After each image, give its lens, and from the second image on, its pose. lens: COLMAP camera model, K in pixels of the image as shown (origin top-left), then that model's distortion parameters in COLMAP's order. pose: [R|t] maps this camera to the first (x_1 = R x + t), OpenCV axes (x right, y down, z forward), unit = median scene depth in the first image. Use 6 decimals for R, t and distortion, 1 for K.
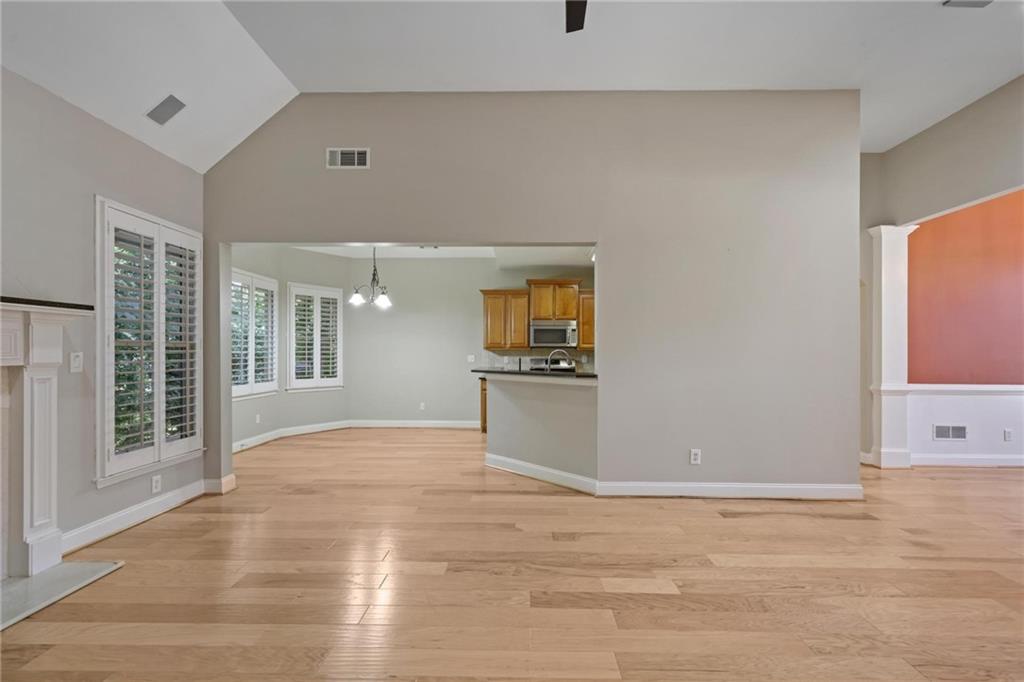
lens RADIAL K [[466.4, 0, 512.6], [0, 466.4, 349.8], [0, 0, 1]] dist [0.004963, -0.000513]
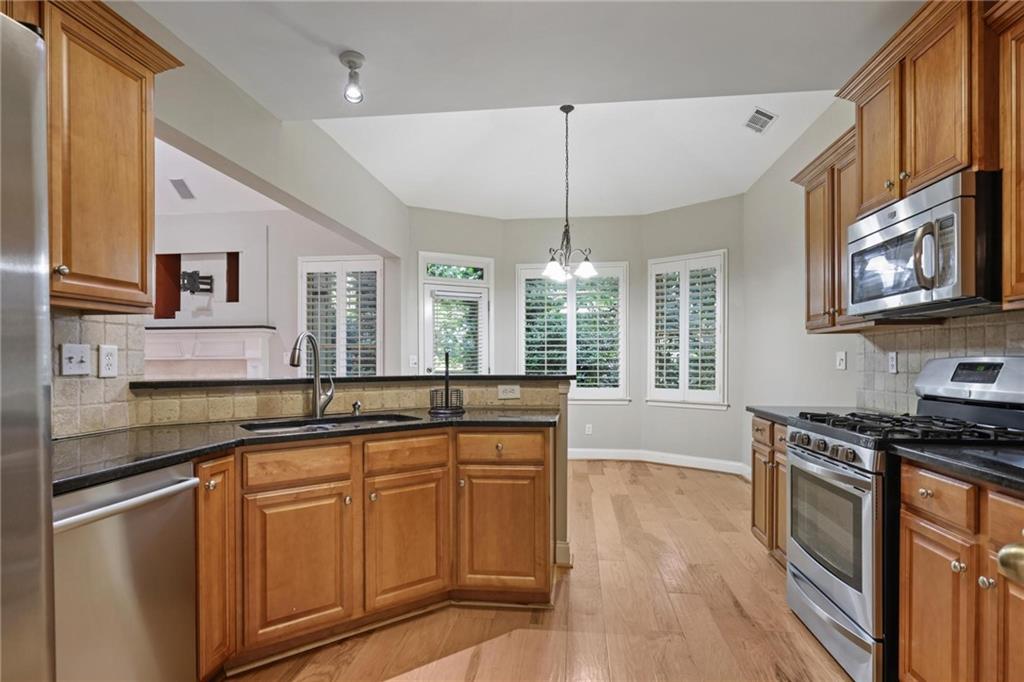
lens RADIAL K [[590.5, 0, 506.5], [0, 590.5, 360.9], [0, 0, 1]] dist [-0.007245, -0.000462]
pose [[-0.084939, 0.000961, -0.996386, 0.580094], [0.008583, 0.999963, 0.000233, 0.021209], [0.996349, -0.008532, -0.084945, 0.989711]]
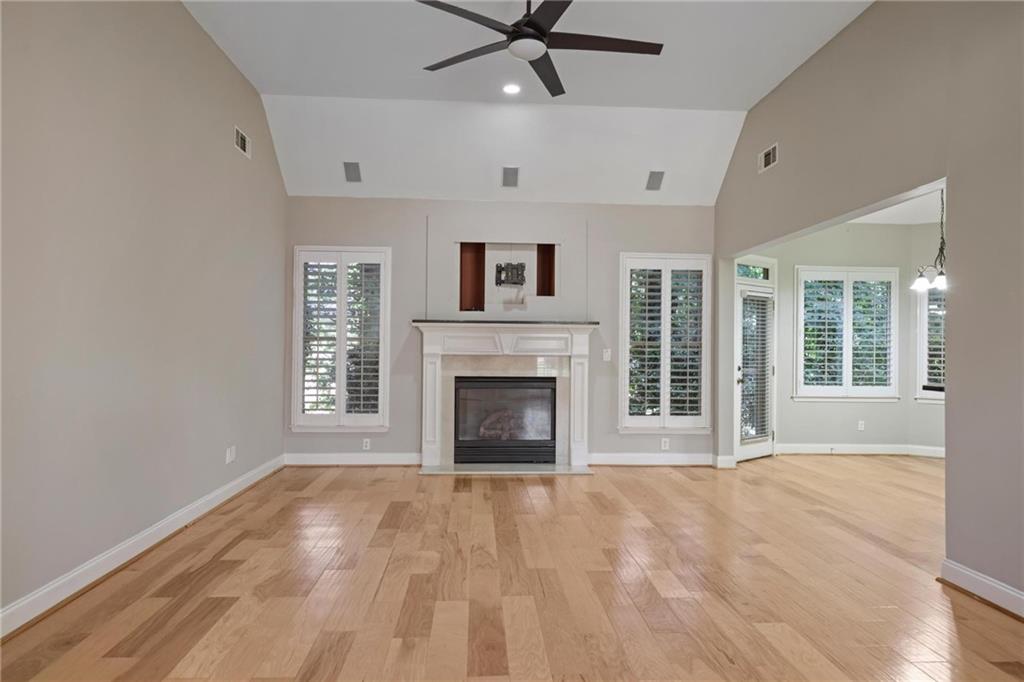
lens RADIAL K [[646.2, 0, 518.1], [0, 646.2, 346.4], [0, 0, 1]] dist [-0.005330, 0.000448]
pose [[0.085116, -0.004567, -0.996361, 0.682016], [-0.005997, 0.999969, -0.005096, 0.004460], [0.996353, 0.006409, 0.085086, 0.239549]]
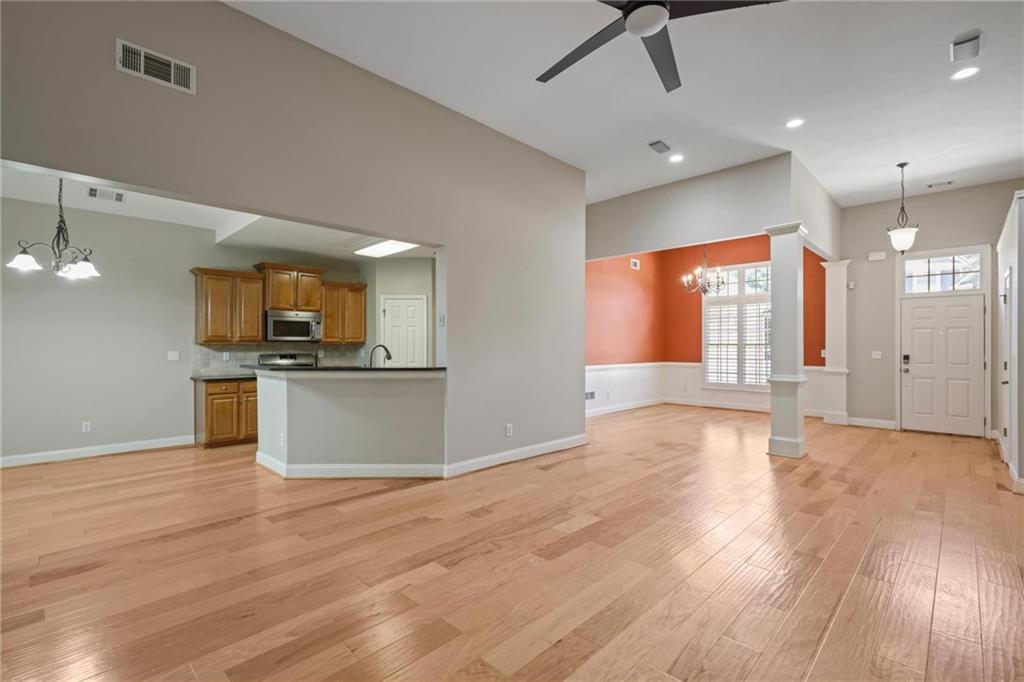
lens RADIAL K [[466.4, 0, 510.5], [0, 466.4, 343.3], [0, 0, 1]] dist [0.004963, -0.000513]
pose [[0.684178, 0.000104, 0.729315, -0.346892], [0.000563, 1.000000, -0.000671, -0.000859], [-0.729315, 0.000870, 0.684178, 0.099738]]
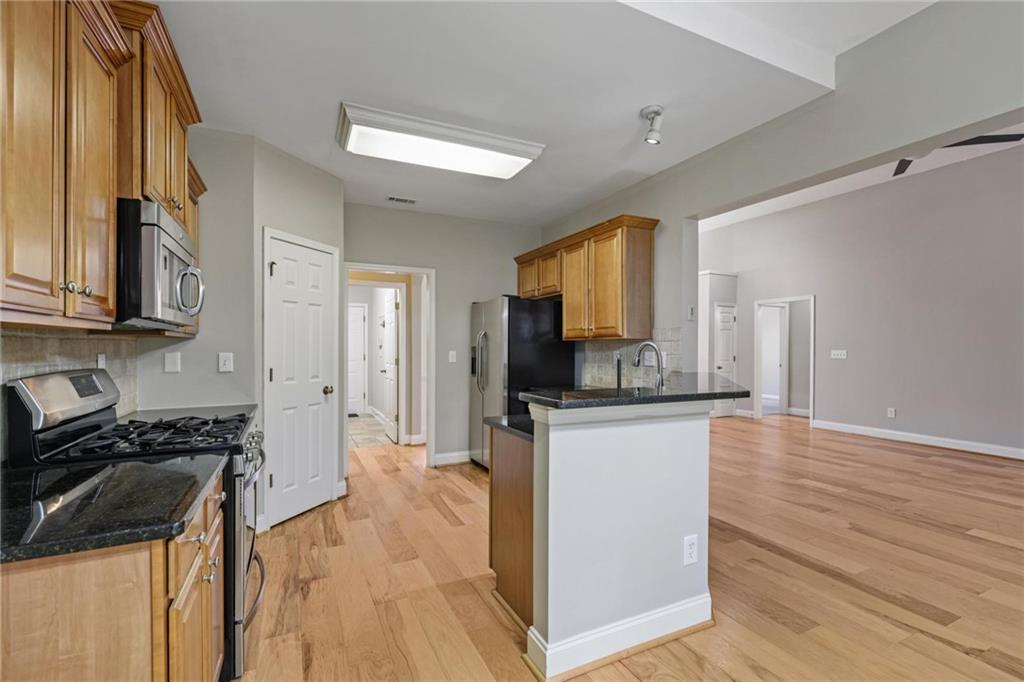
lens RADIAL K [[466.4, 0, 514.9], [0, 466.4, 343.7], [0, 0, 1]] dist [0.004963, -0.000513]
pose [[-0.472704, 0.007165, 0.881192, -0.291944], [-0.005766, 0.999920, -0.011223, 0.009435], [-0.881202, -0.010386, -0.472625, 1.167484]]
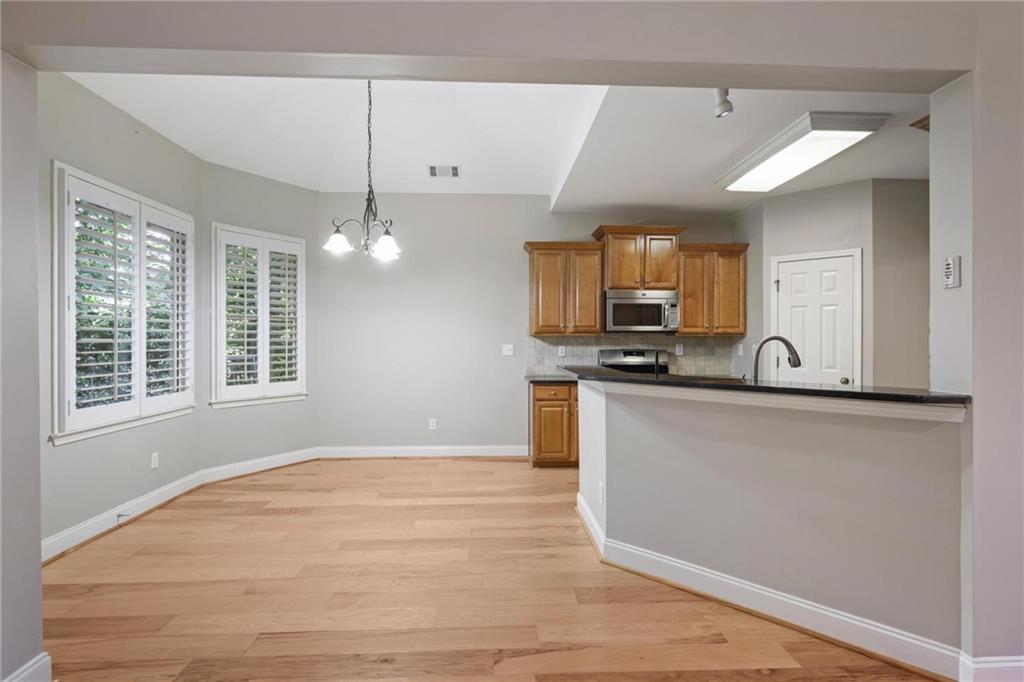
lens RADIAL K [[491.6, 0, 511.1], [0, 491.6, 337.6], [0, 0, 1]] dist [-0.003444, 0.000597]
pose [[0.997631, -0.000735, 0.068784, -0.169980], [0.000631, 0.999999, 0.001545, 0.001106], [-0.068785, -0.001498, 0.997630, 0.408718]]
